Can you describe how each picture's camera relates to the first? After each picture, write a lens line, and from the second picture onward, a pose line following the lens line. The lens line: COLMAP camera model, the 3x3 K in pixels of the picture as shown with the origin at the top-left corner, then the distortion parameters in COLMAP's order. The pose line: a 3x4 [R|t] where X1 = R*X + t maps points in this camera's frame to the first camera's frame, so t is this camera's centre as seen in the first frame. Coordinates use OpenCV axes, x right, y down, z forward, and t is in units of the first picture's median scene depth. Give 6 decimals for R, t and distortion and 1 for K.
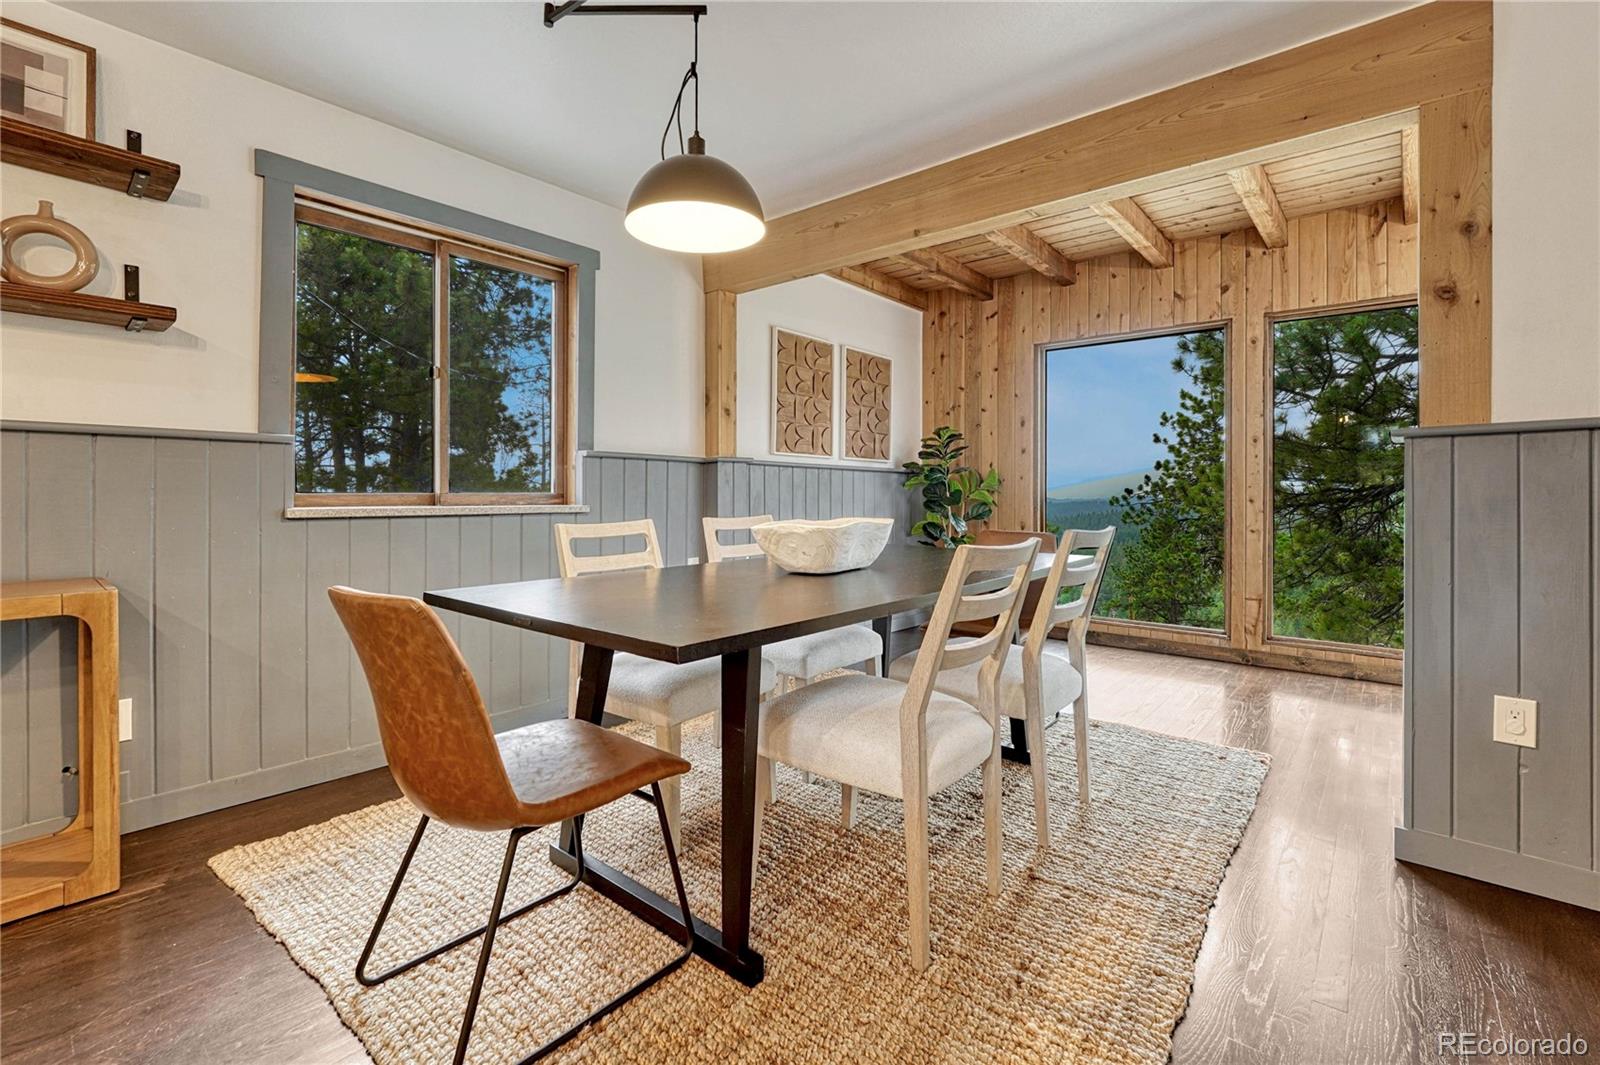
lens RADIAL K [[706.8, 0, 776.1], [0, 706.8, 495.0], [0, 0, 1]] dist [-0.008277, 0.000881]
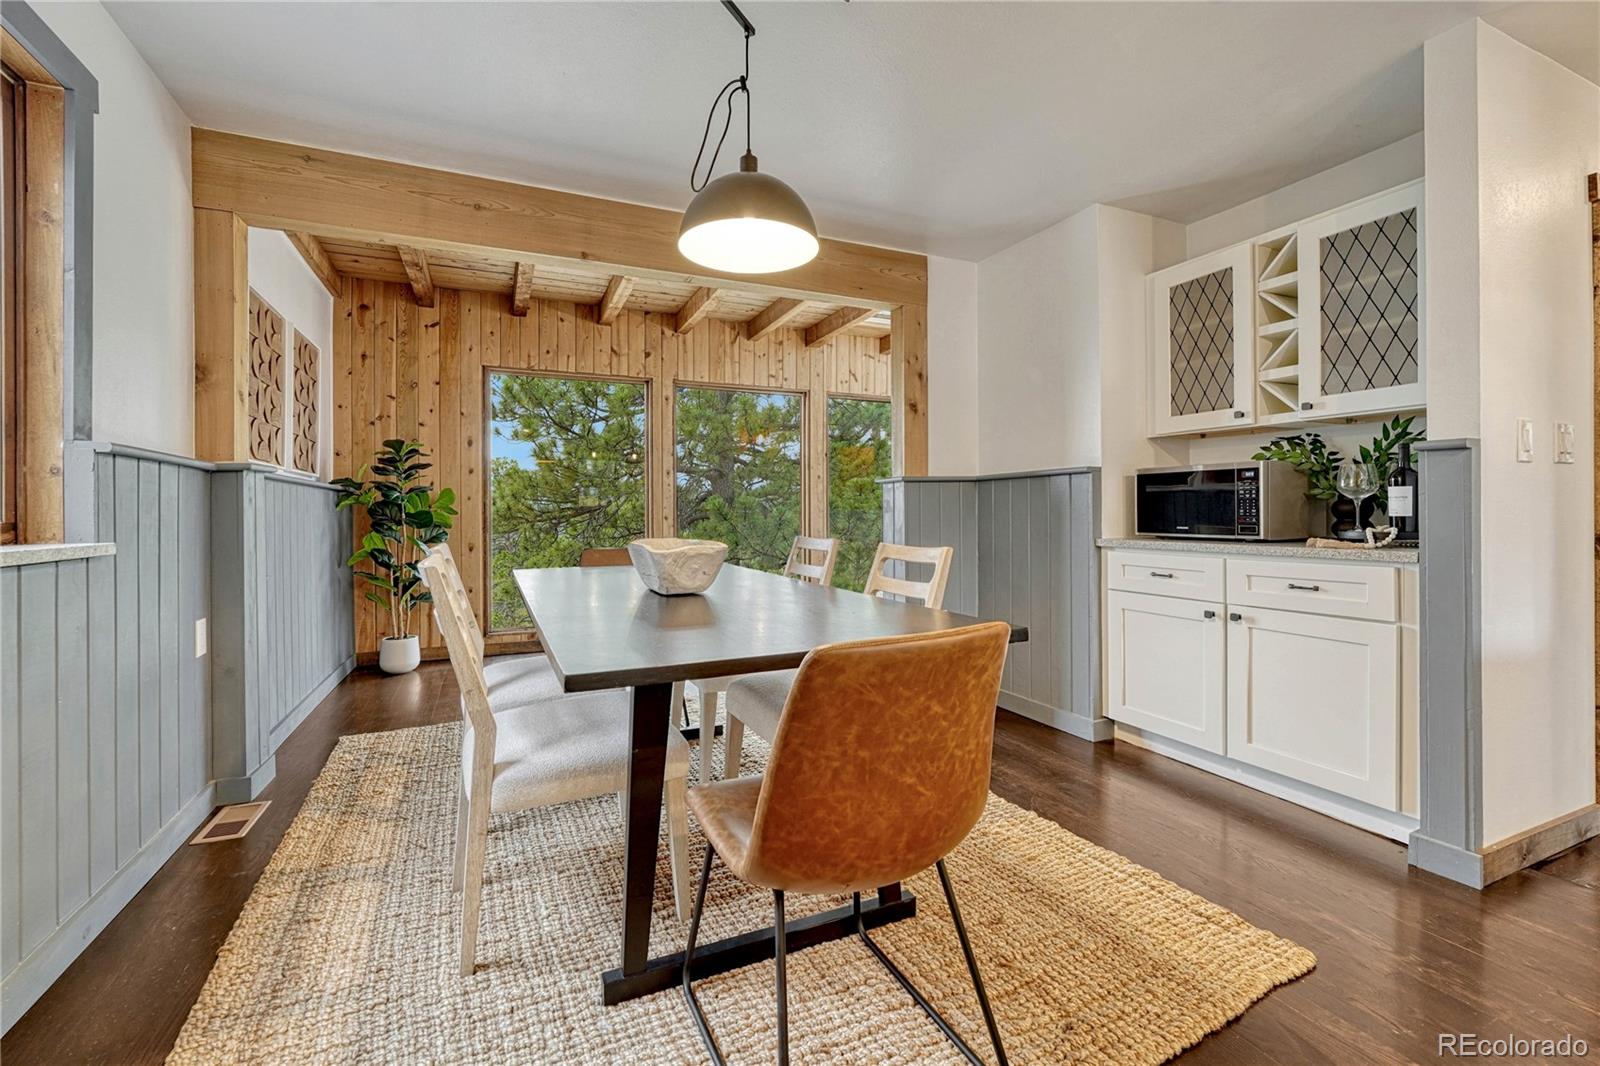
lens RADIAL K [[683.0, 0, 801.7], [0, 683.0, 513.2], [0, 0, 1]] dist [-0.008889, 0.000570]
pose [[0.425304, -0.007876, 0.905016, -0.329906], [0.009520, 0.999946, 0.004229, -0.003289], [-0.905001, 0.006817, 0.425356, 0.185038]]
